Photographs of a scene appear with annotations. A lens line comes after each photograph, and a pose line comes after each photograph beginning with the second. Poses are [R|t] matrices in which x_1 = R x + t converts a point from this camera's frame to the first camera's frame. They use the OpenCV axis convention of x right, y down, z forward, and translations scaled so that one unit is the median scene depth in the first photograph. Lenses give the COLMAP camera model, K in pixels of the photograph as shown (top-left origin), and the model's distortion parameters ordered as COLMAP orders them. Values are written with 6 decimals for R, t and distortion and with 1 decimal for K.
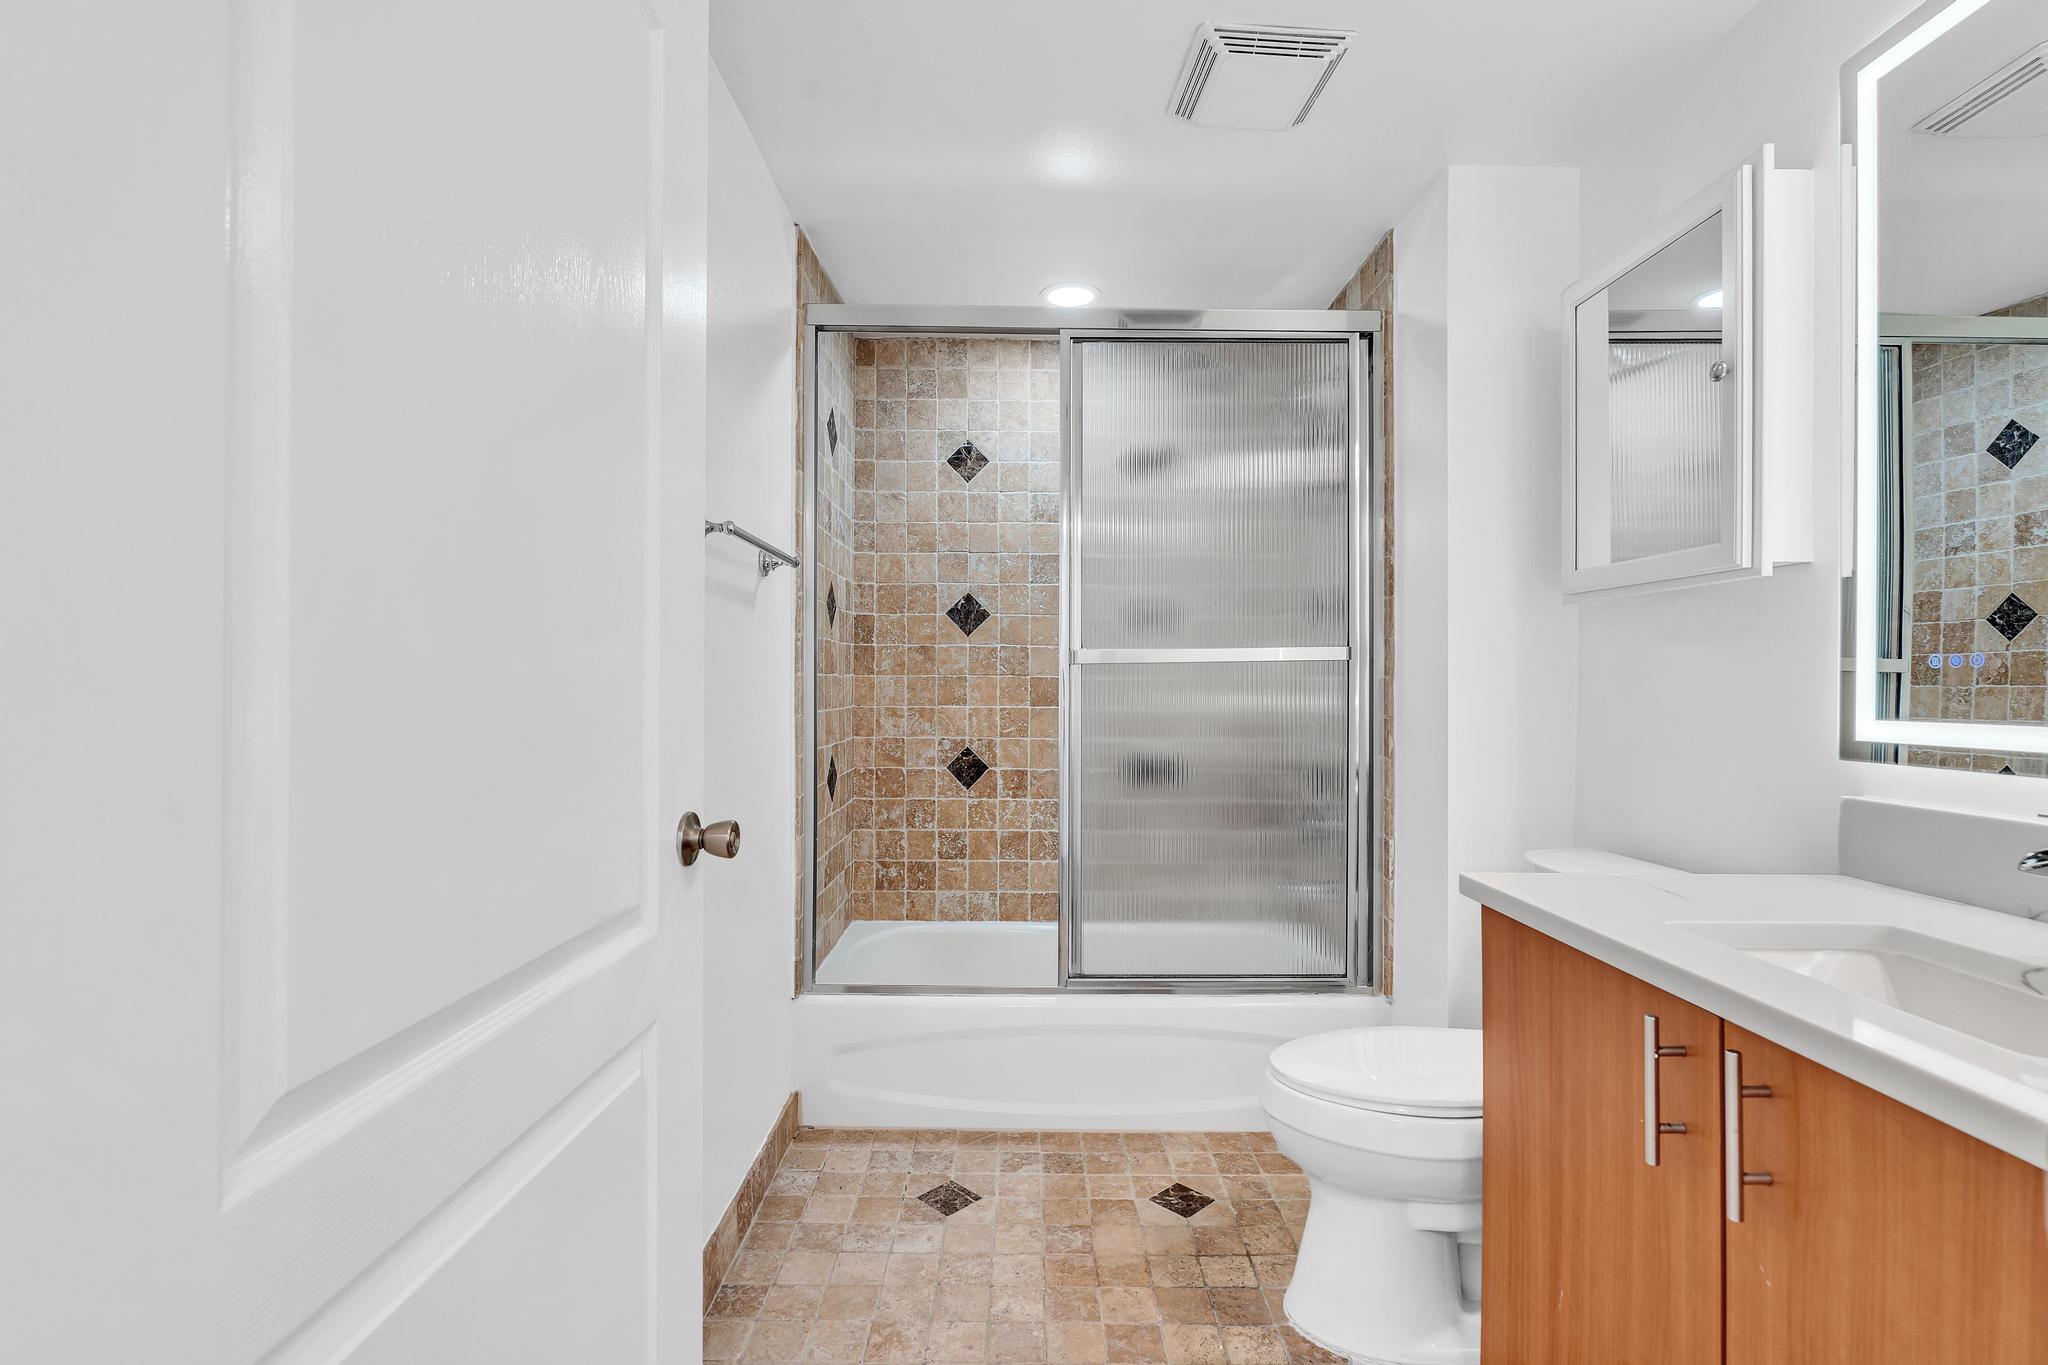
lens RADIAL K [[941.6, 0, 1019.7], [0, 941.6, 676.4], [0, 0, 1]] dist [-0.002557, 0.001130]
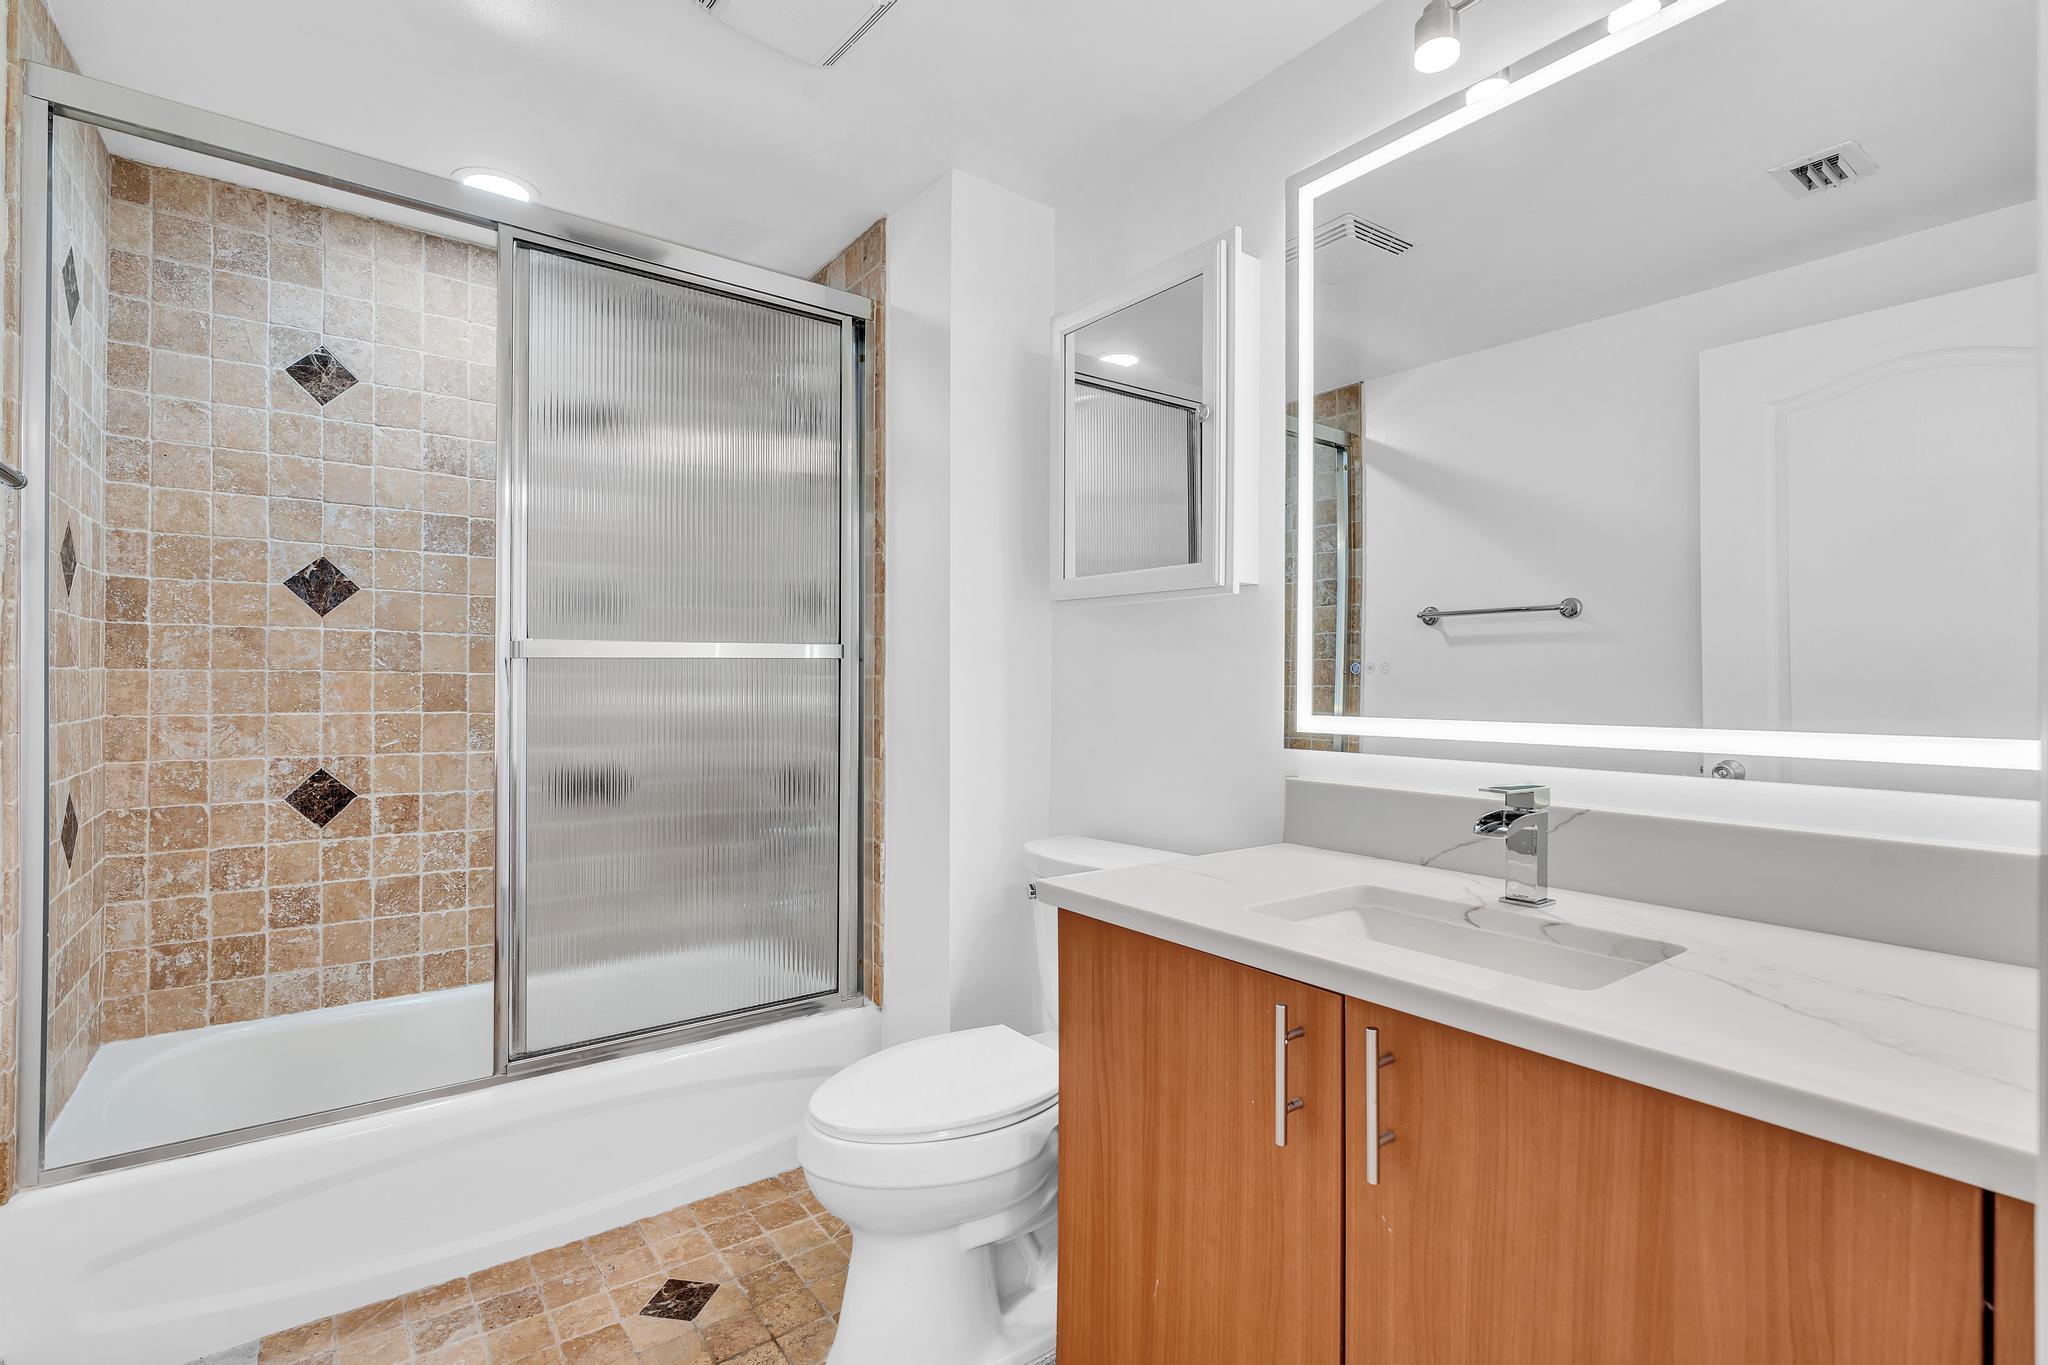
lens RADIAL K [[941.6, 0, 1019.7], [0, 941.6, 676.4], [0, 0, 1]] dist [-0.002557, 0.001130]
pose [[0.802501, 0.004732, 0.596632, -0.066204], [-0.007138, 0.999973, 0.001670, -0.001753], [-0.596609, -0.005599, 0.802513, 0.113506]]
